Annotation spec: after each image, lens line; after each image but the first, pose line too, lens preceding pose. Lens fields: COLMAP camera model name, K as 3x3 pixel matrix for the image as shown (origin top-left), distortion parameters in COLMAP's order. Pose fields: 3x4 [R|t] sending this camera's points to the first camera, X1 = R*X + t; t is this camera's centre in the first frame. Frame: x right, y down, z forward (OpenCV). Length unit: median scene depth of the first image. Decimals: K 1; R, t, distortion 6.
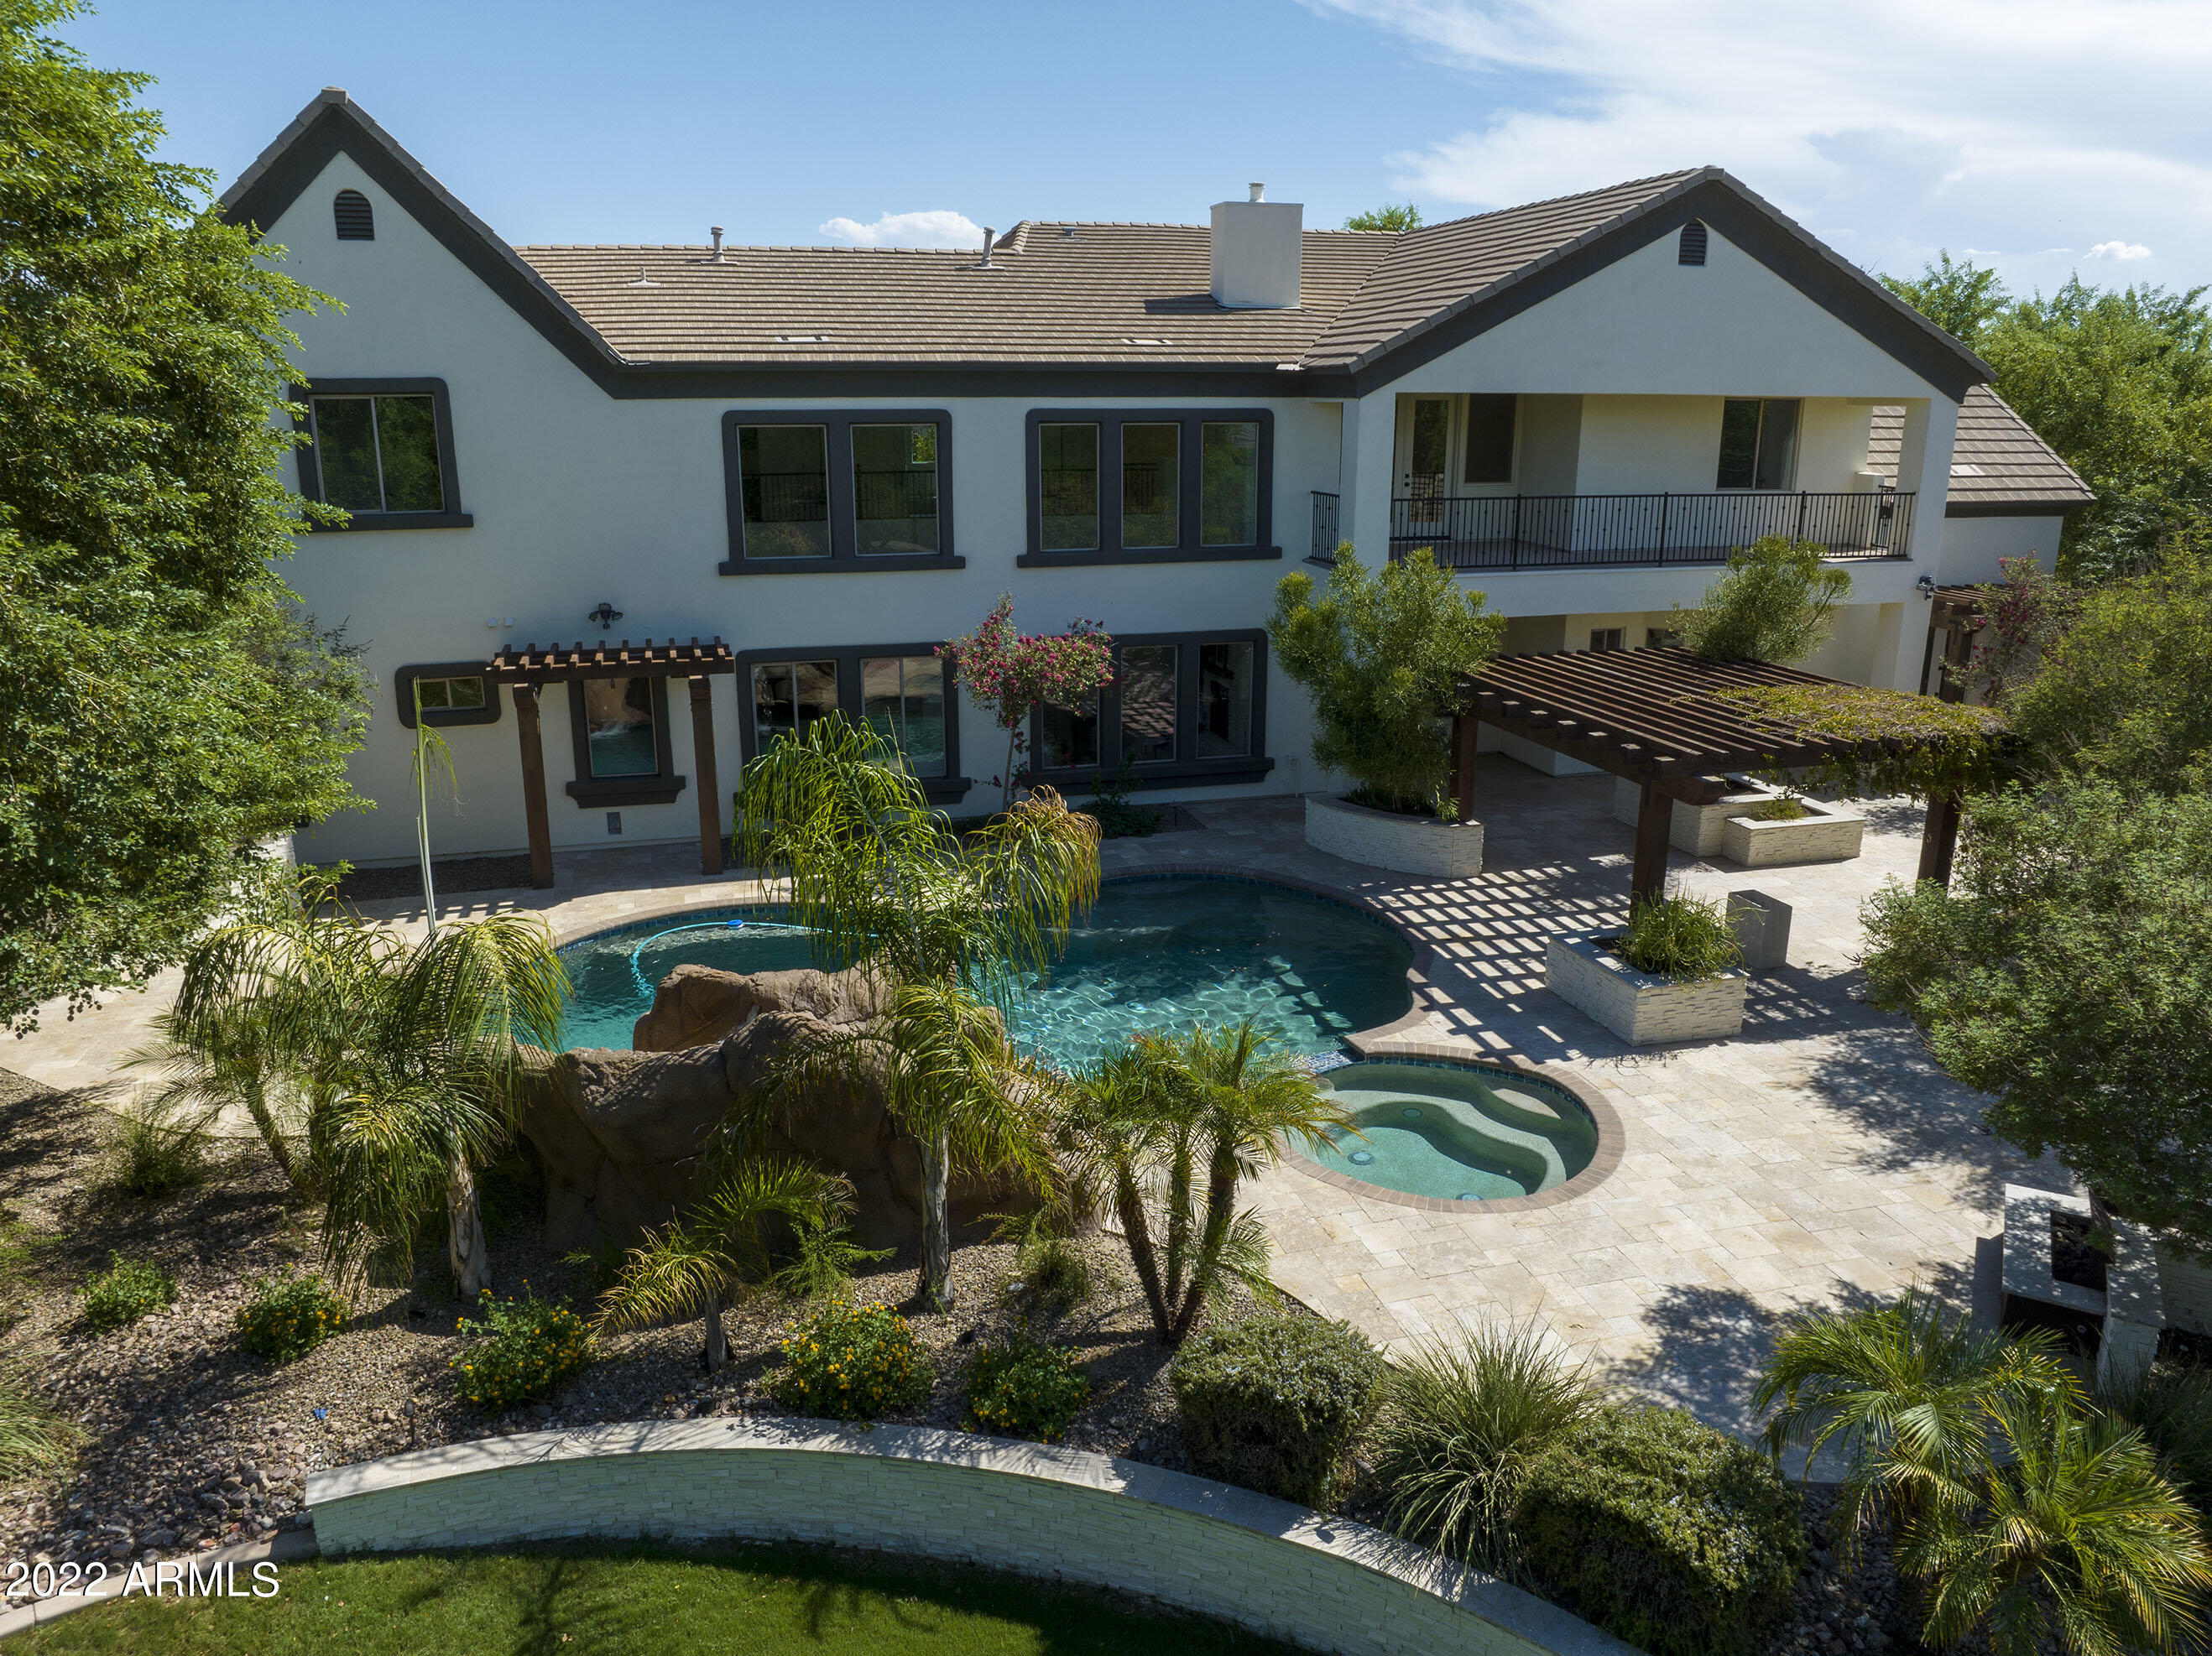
lens RADIAL K [[1555.9, 0, 1106.0], [0, 1555.9, 828.0], [0, 0, 1]] dist [-0.040106, 0.000768]
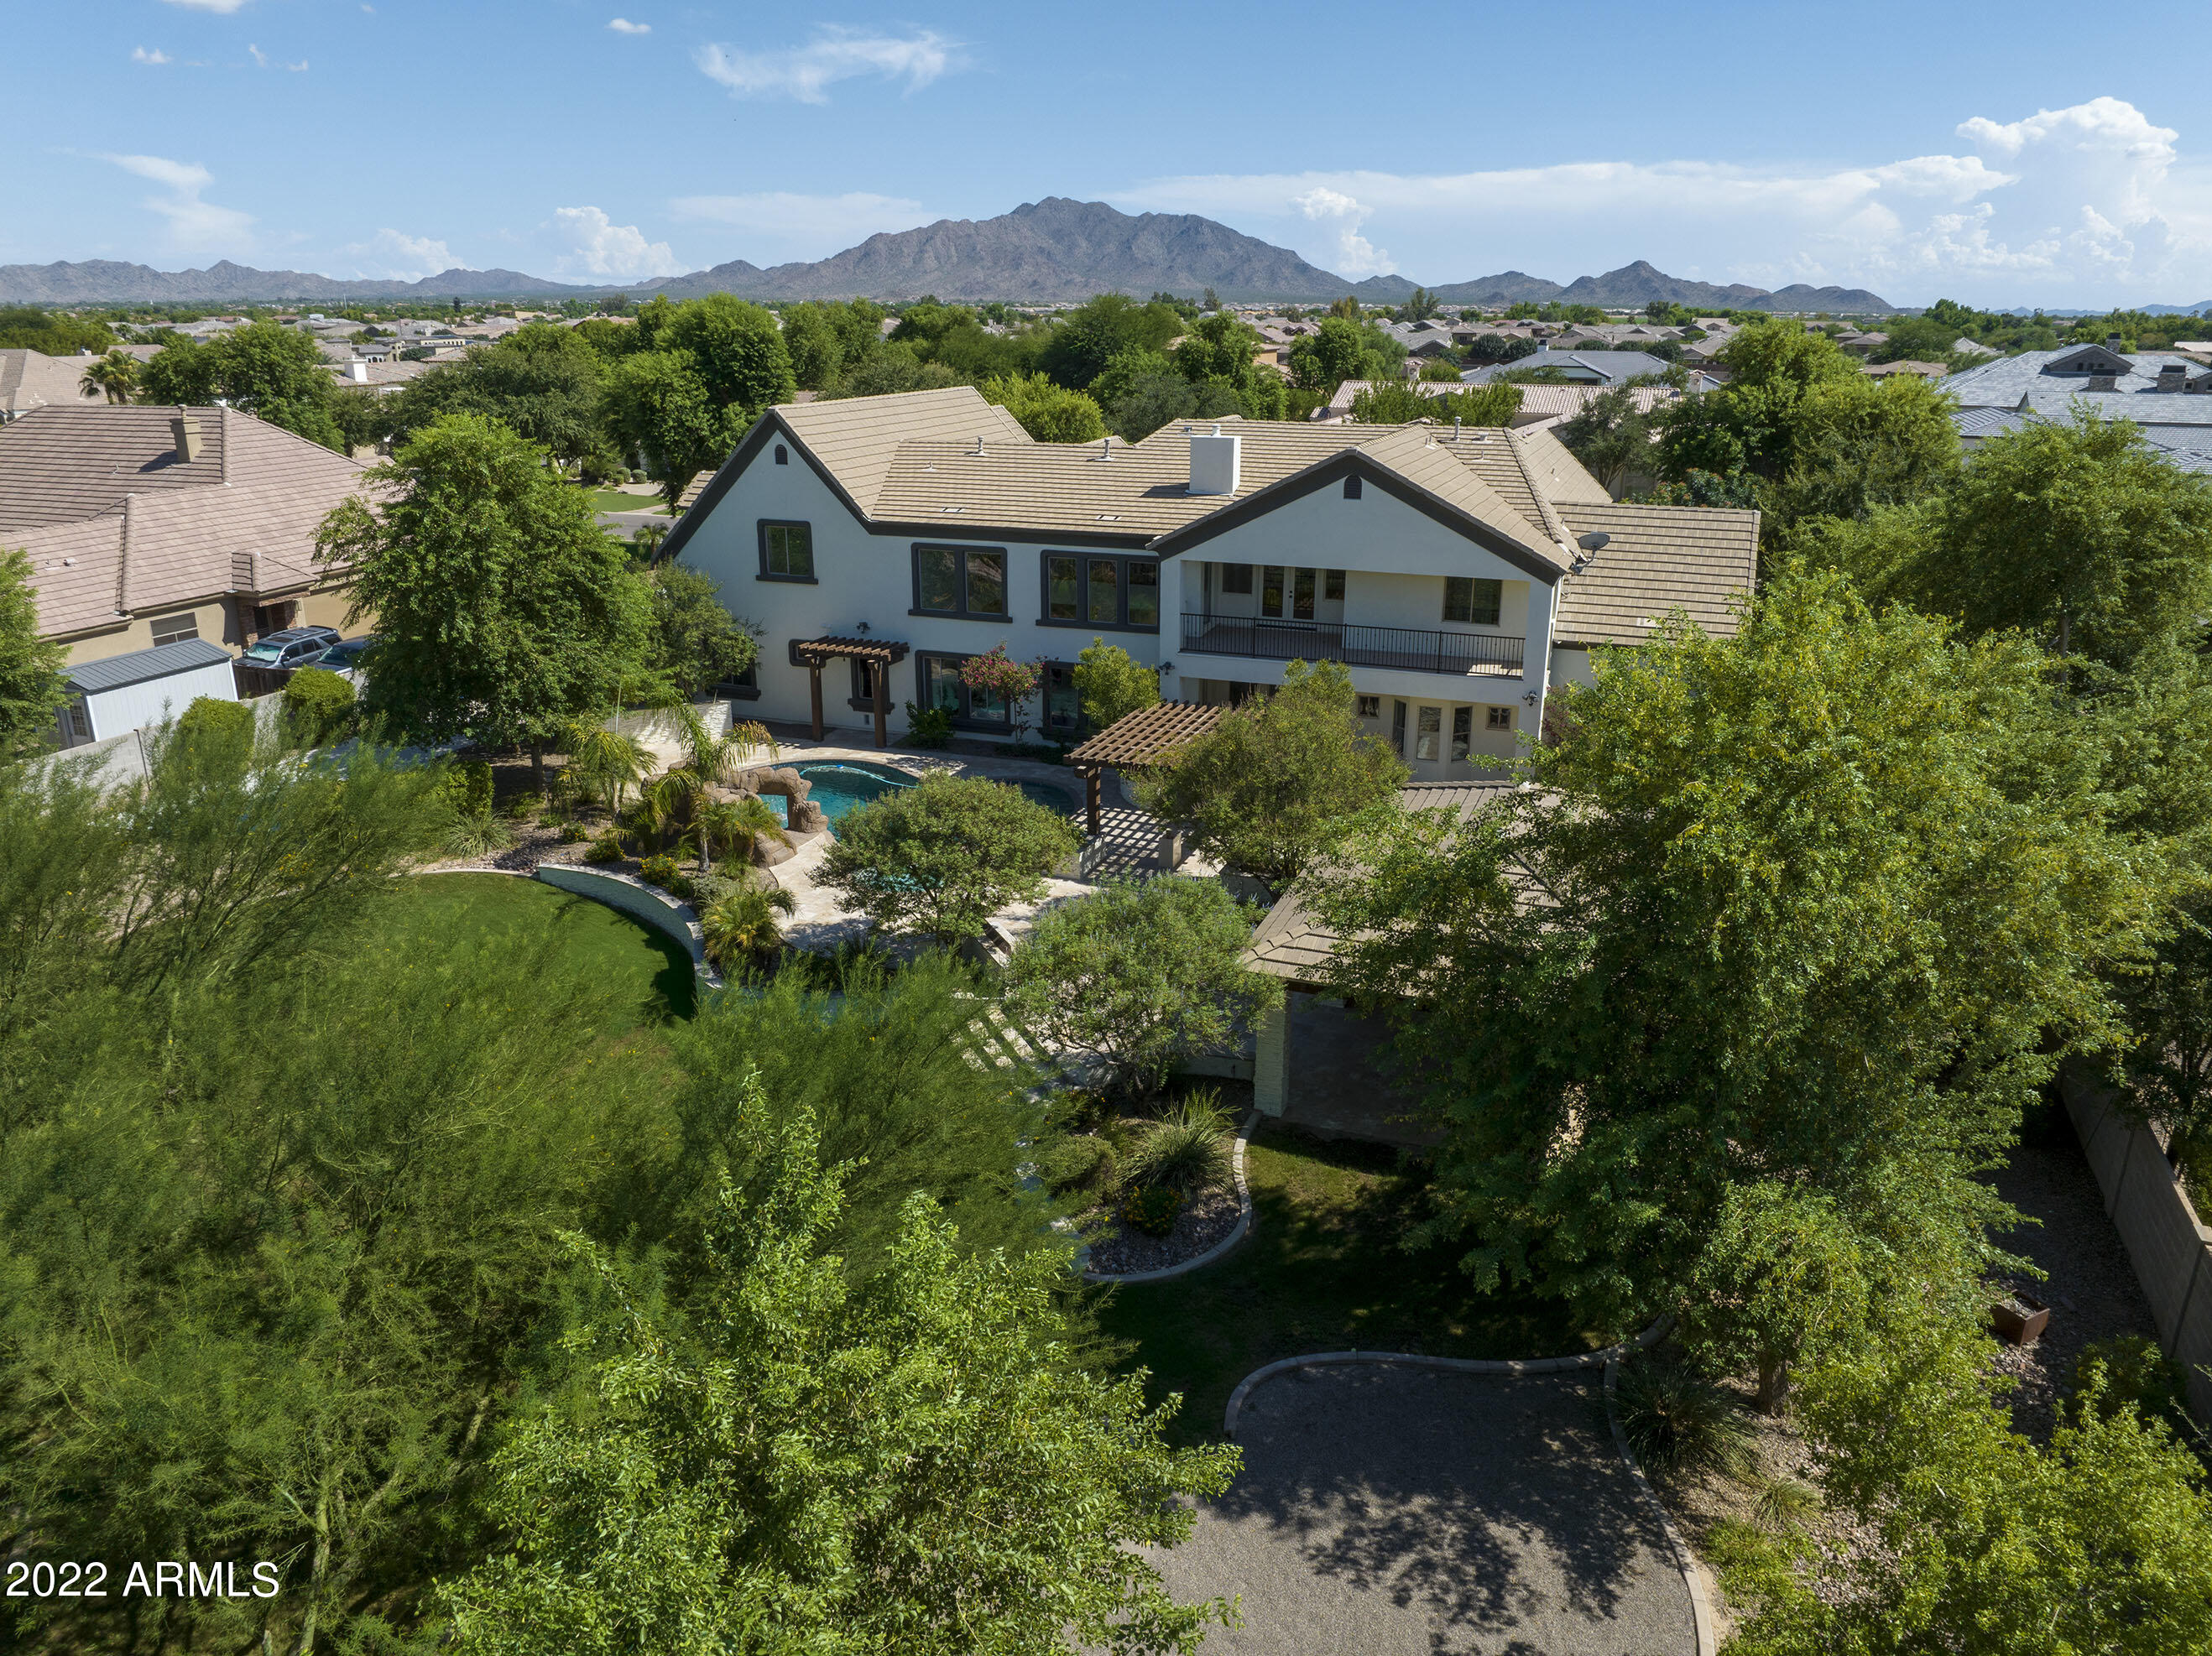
lens RADIAL K [[1532.9, 0, 1105.1], [0, 1532.9, 848.3], [0, 0, 1]] dist [-0.040879, -0.001408]
pose [[0.806426, 0.196948, -0.557574, 1.238874], [-0.161120, 0.980413, 0.113275, -0.128035], [0.568962, -0.001511, 0.822362, -0.619620]]
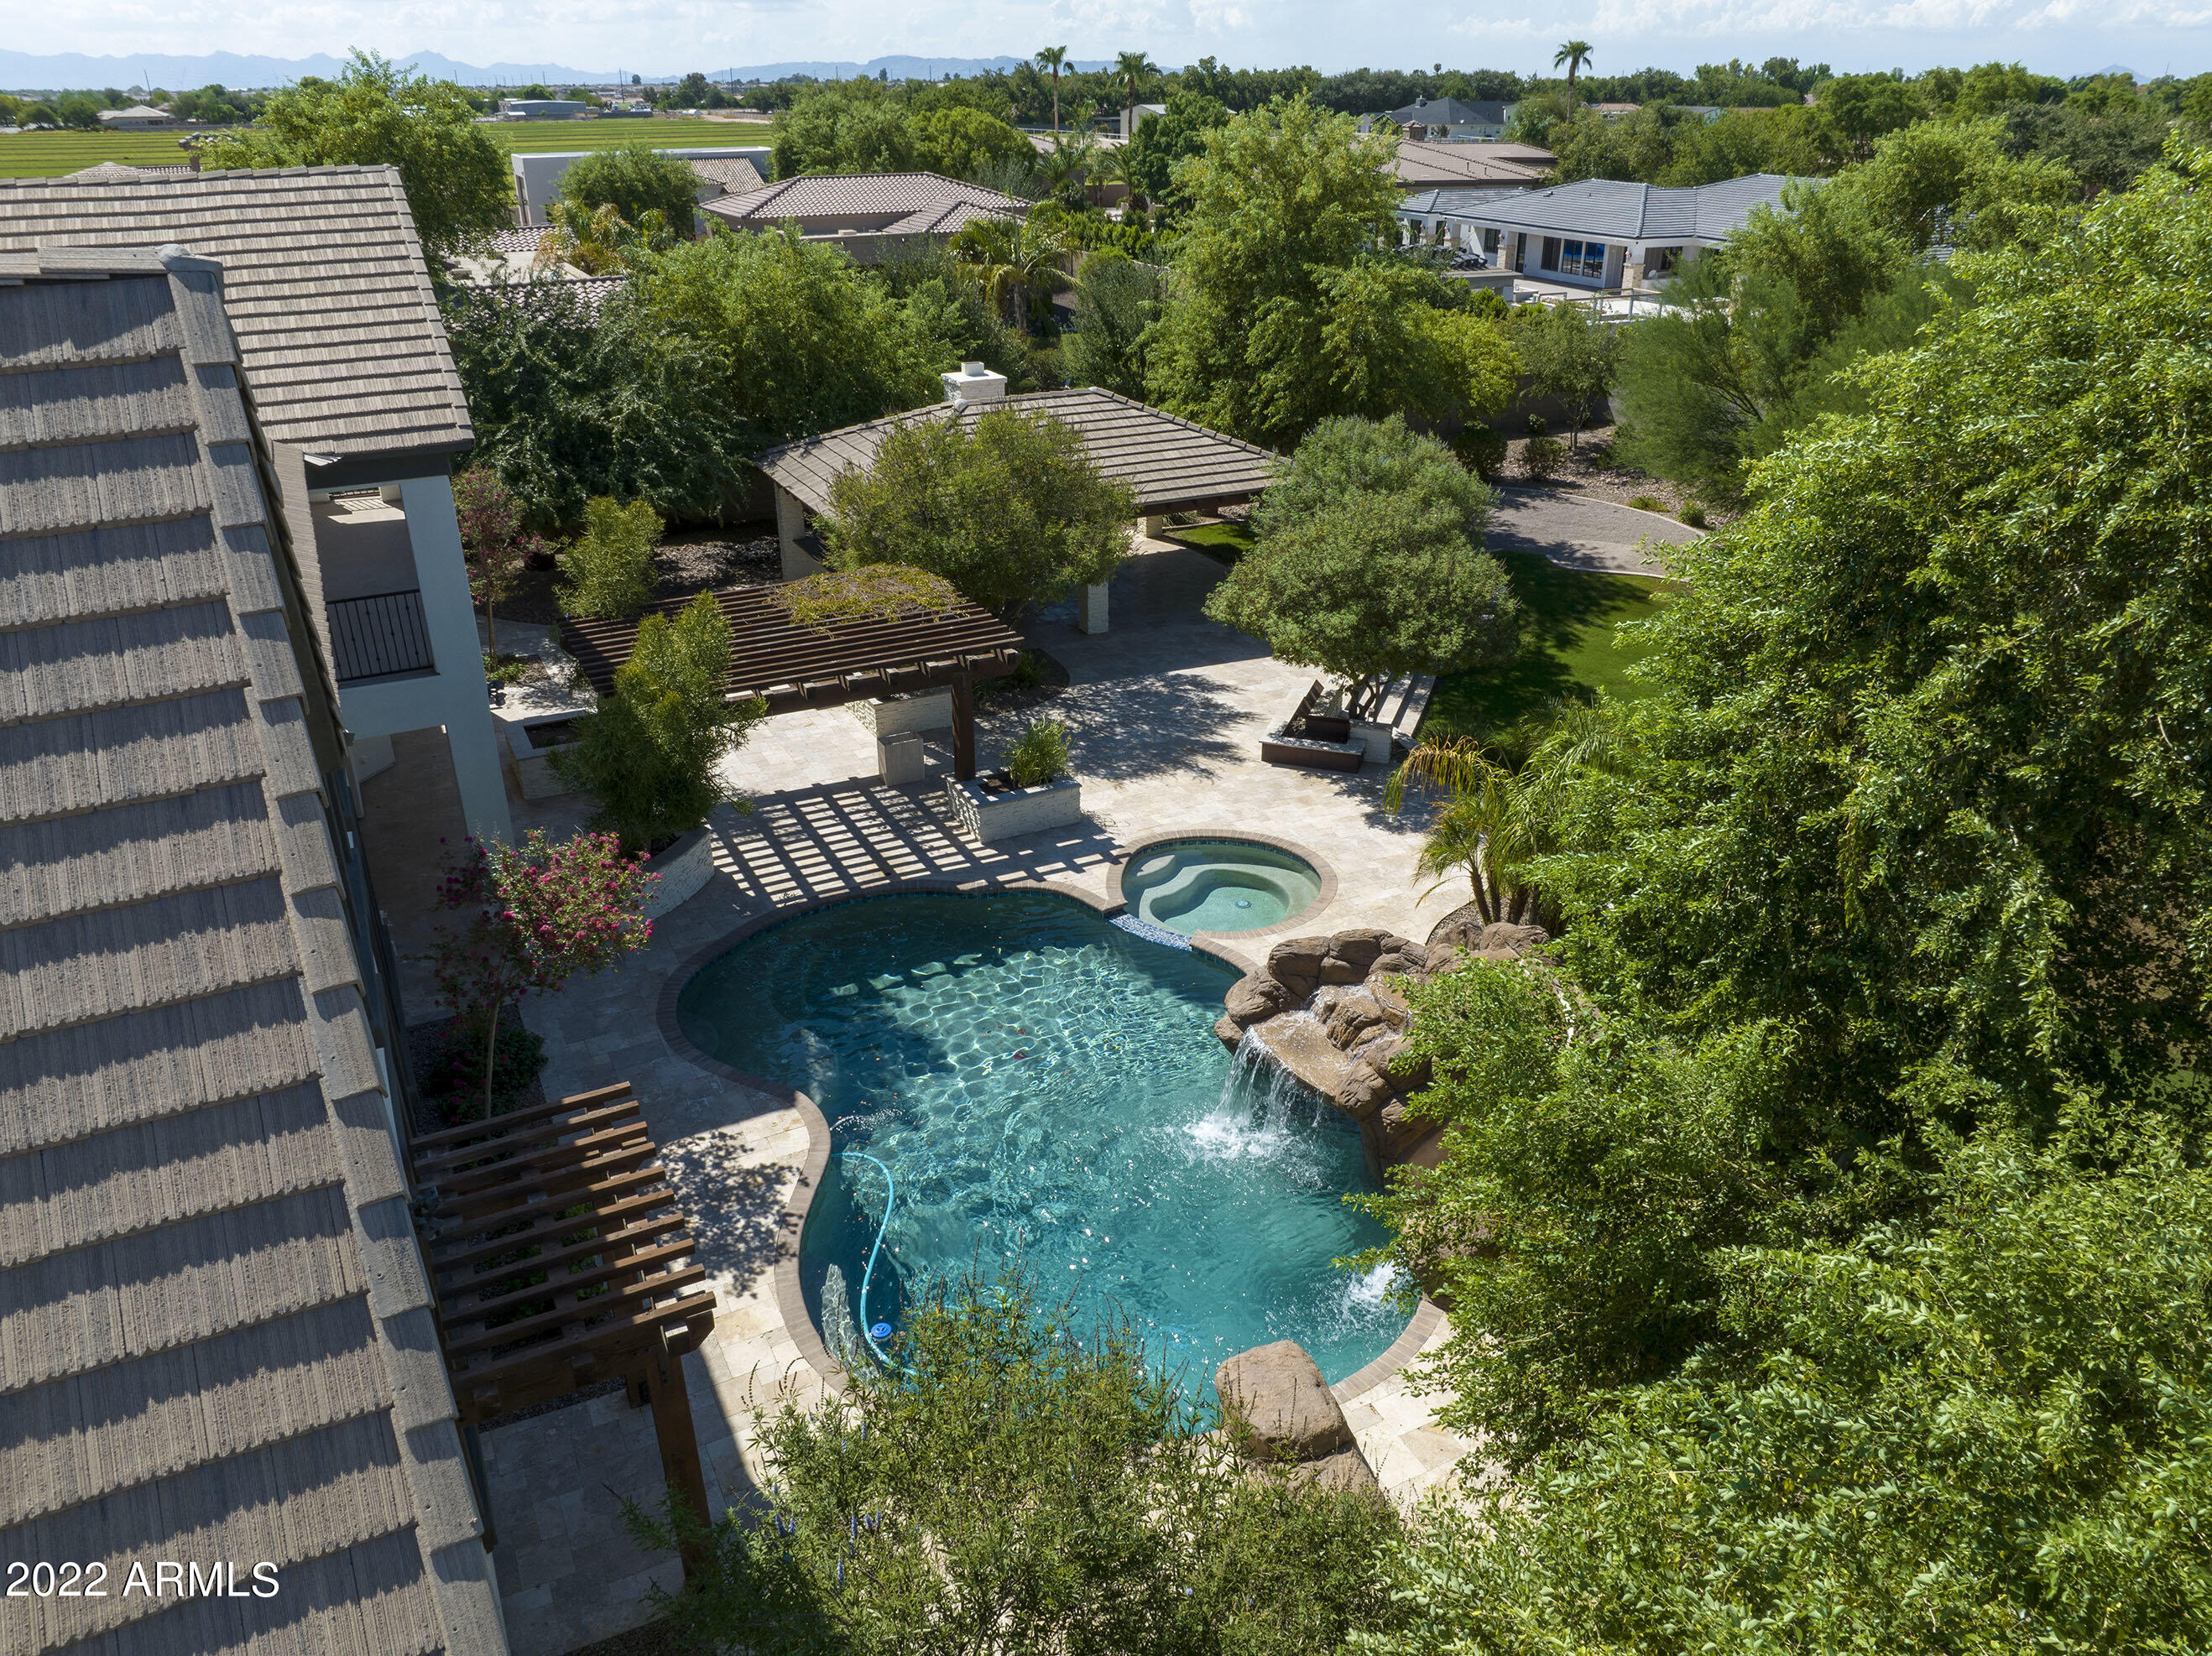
lens RADIAL K [[1532.9, 0, 1105.1], [0, 1532.9, 848.3], [0, 0, 1]] dist [-0.040879, -0.001408]
pose [[-0.195540, -0.442614, 0.875133, -0.726628], [0.269184, 0.833862, 0.481887, -0.404599], [-0.943029, 0.329800, -0.043909, 0.751973]]
